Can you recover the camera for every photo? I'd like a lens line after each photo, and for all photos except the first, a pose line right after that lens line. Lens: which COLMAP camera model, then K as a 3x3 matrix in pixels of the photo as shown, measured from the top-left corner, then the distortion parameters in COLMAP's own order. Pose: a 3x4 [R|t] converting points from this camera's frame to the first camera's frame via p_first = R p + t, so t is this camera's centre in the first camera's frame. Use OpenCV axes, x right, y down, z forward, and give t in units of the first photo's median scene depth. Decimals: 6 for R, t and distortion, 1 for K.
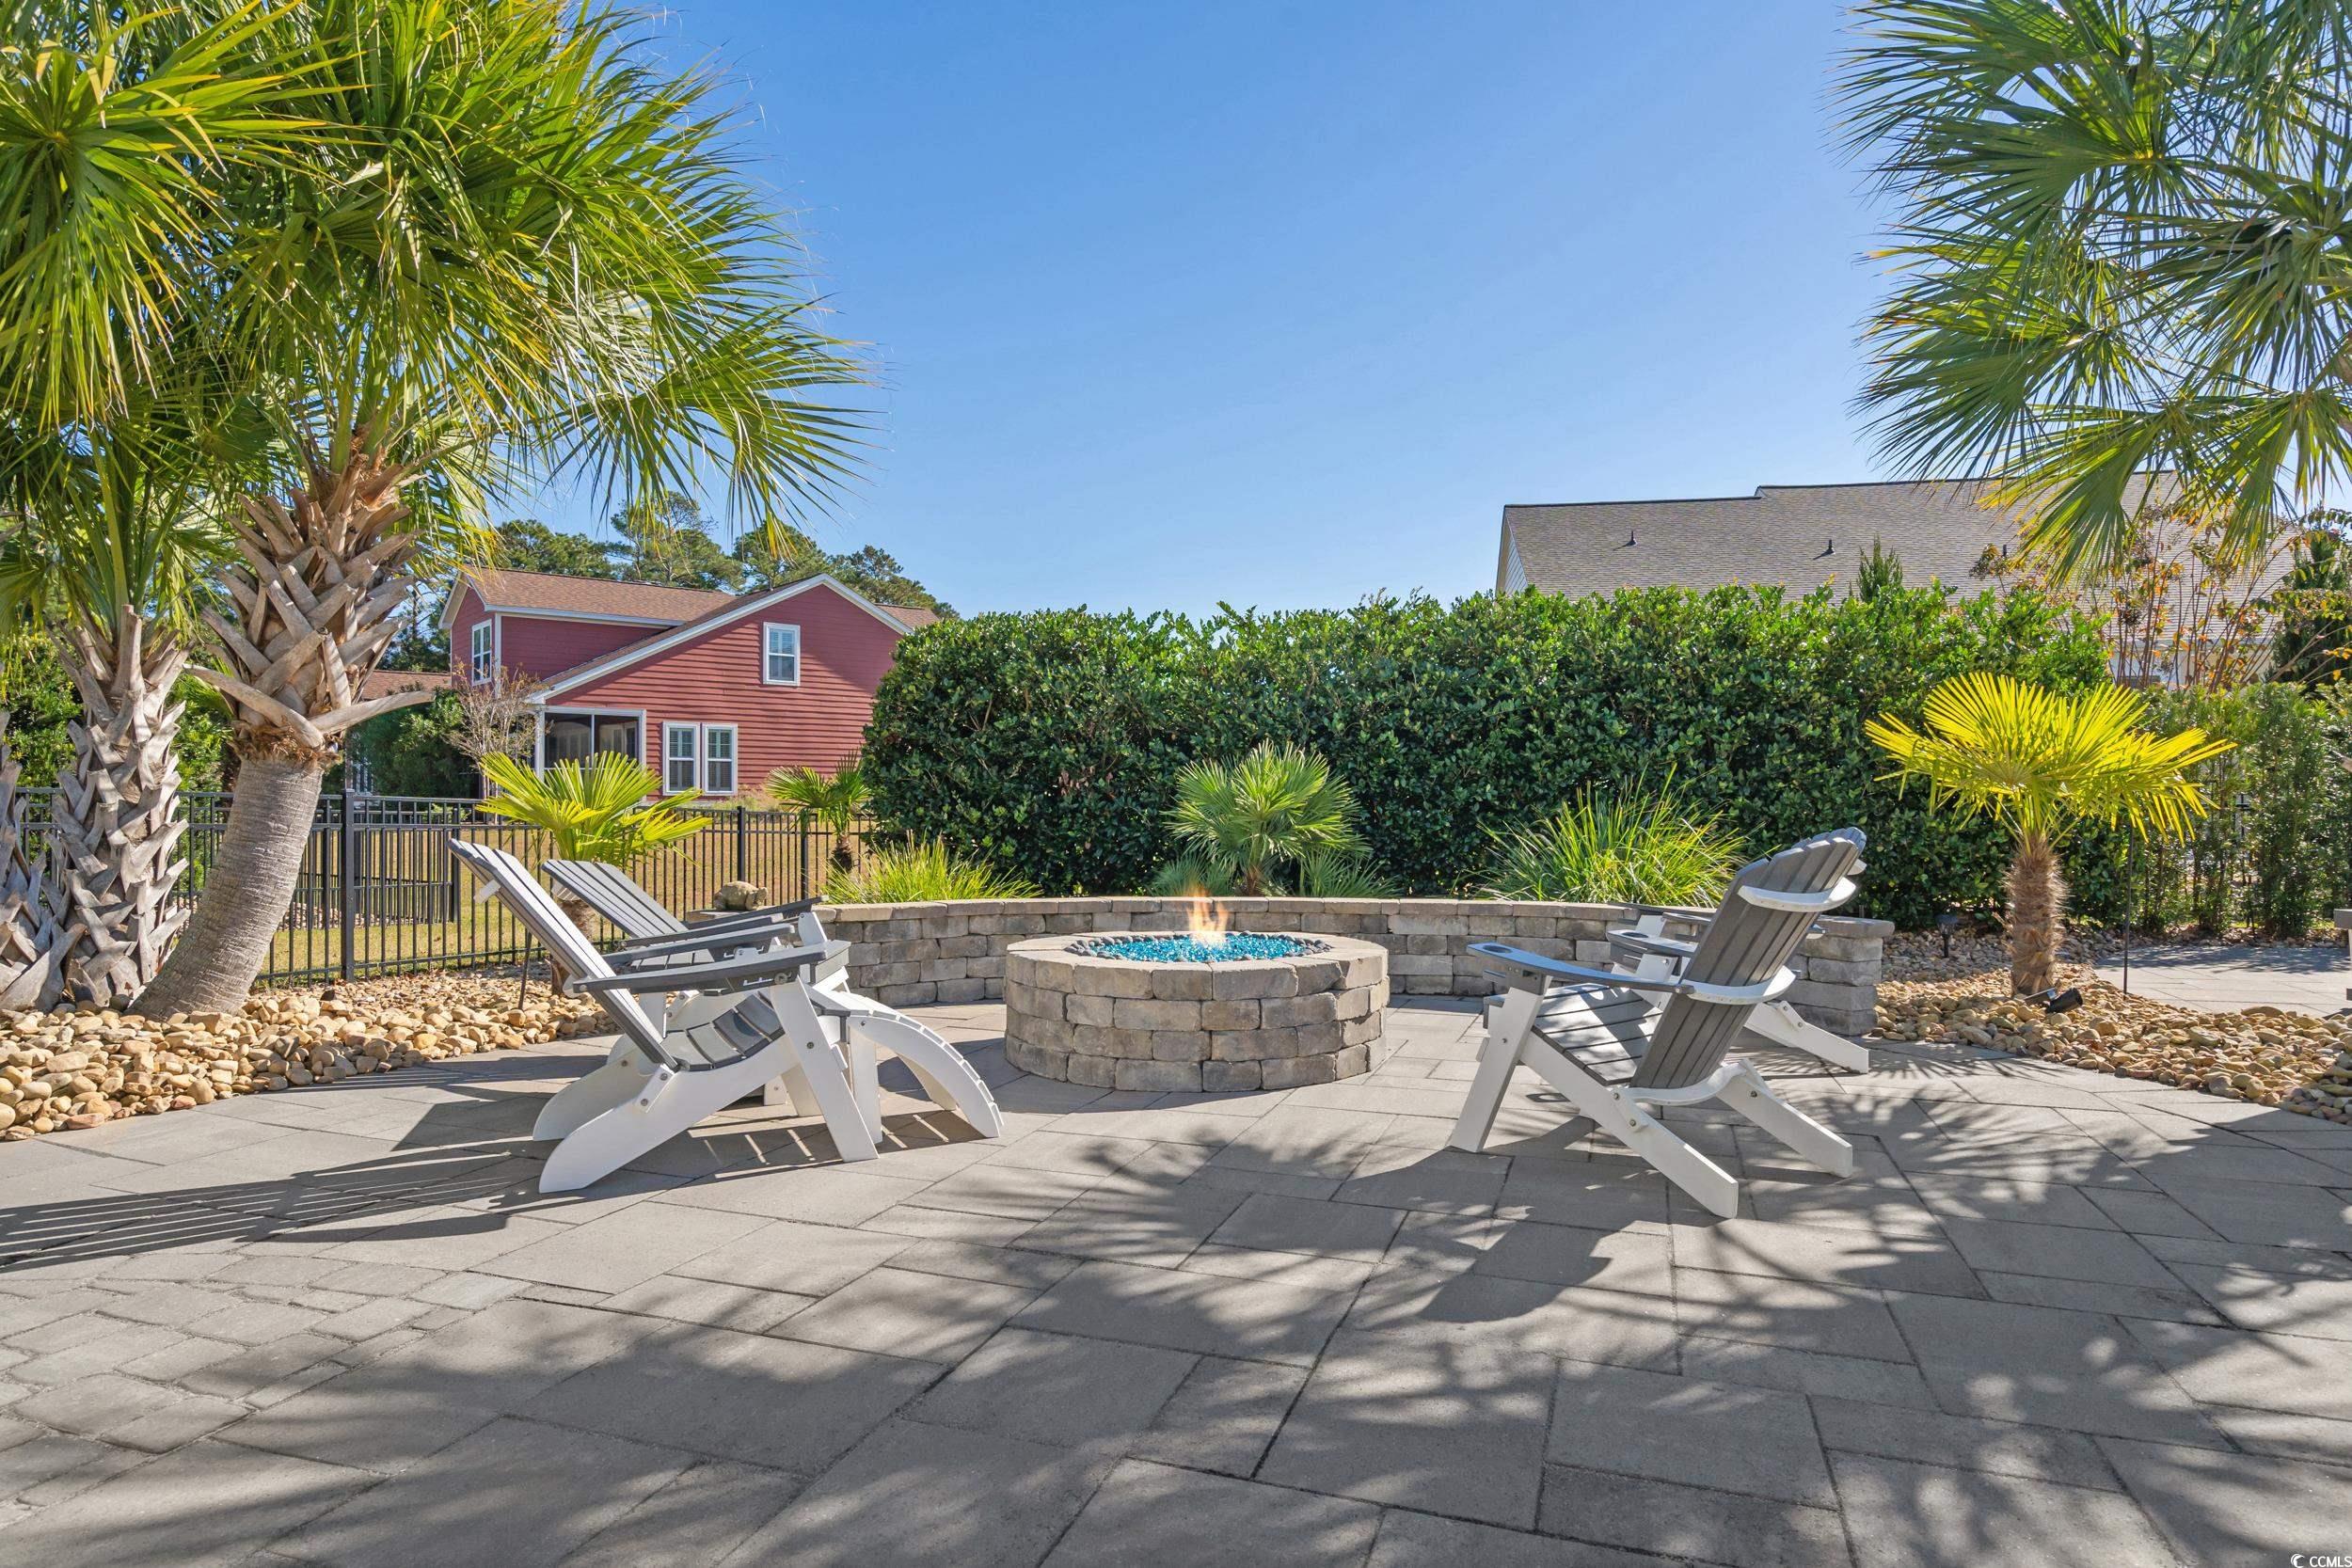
lens RADIAL K [[1328.0, 0, 1227.3], [0, 1328.0, 783.6], [0, 0, 1]] dist [0.009044, 0.002404]
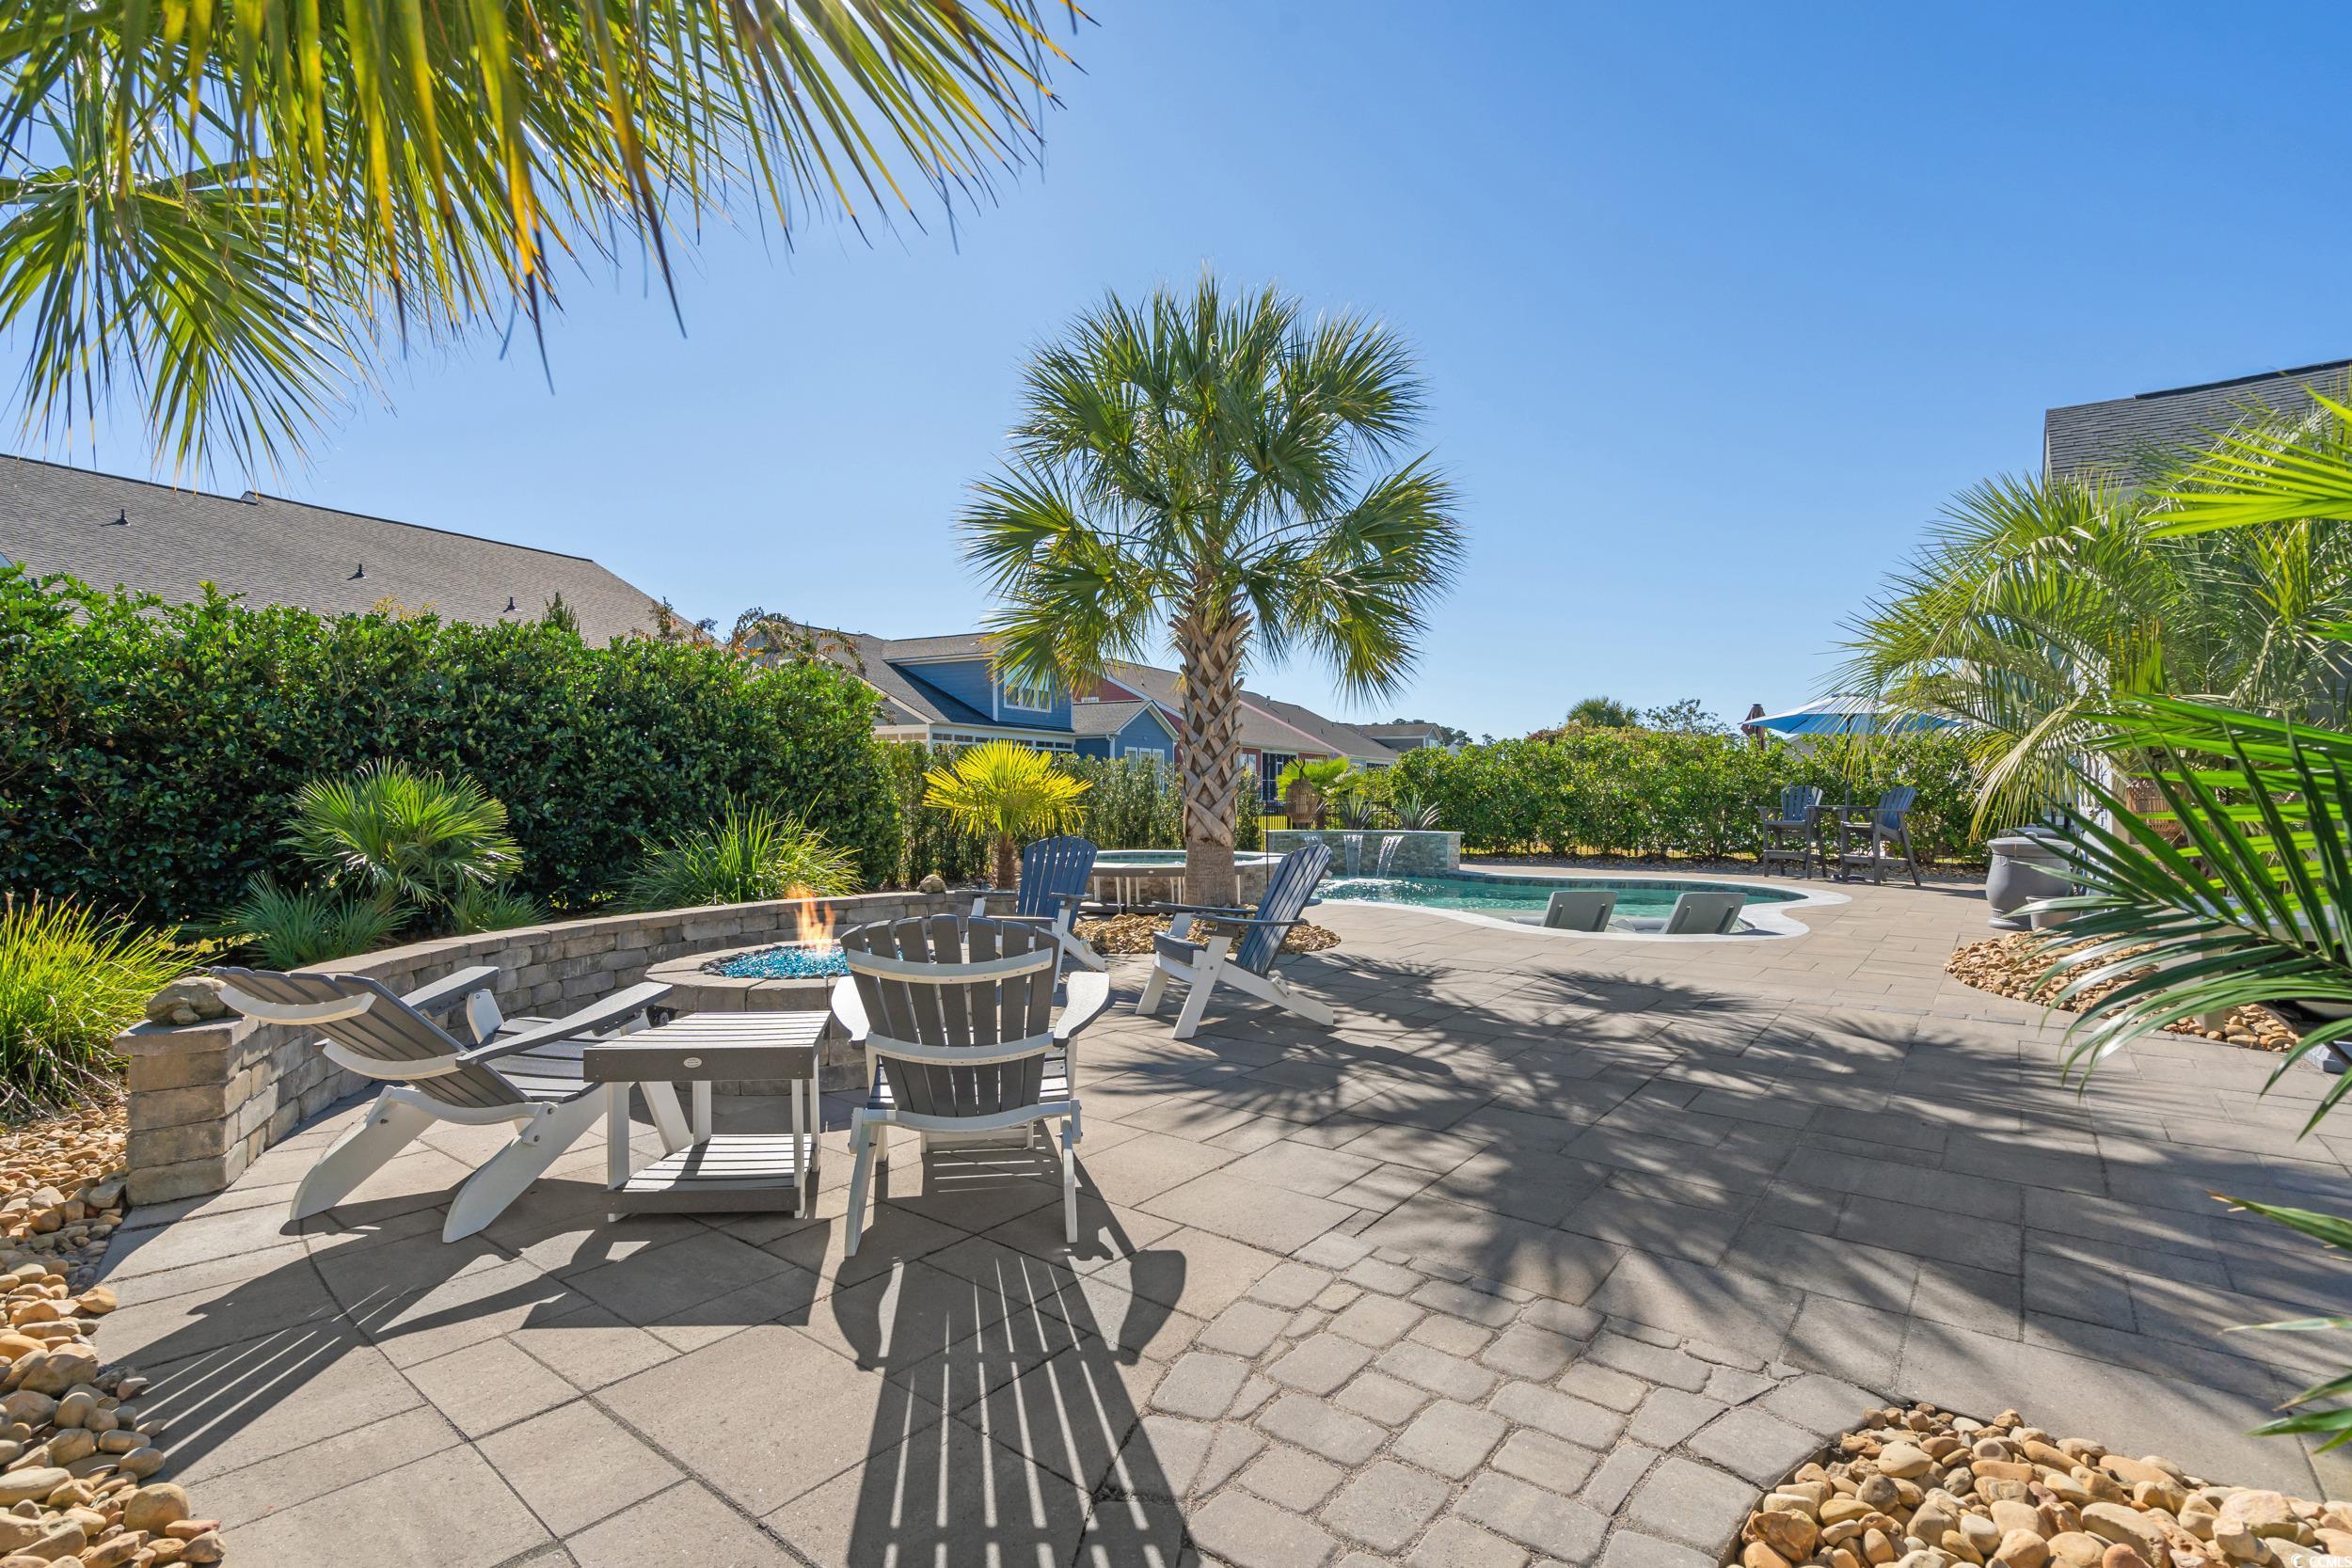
lens RADIAL K [[1068.1, 0, 1172.8], [0, 1068.1, 803.4], [0, 0, 1]] dist [-0.007812, 0.003626]
pose [[0.326690, -0.008053, 0.945097, -1.047983], [-0.011656, 0.999853, 0.012548, -0.036729], [-0.945060, -0.015116, 0.326549, 0.547743]]
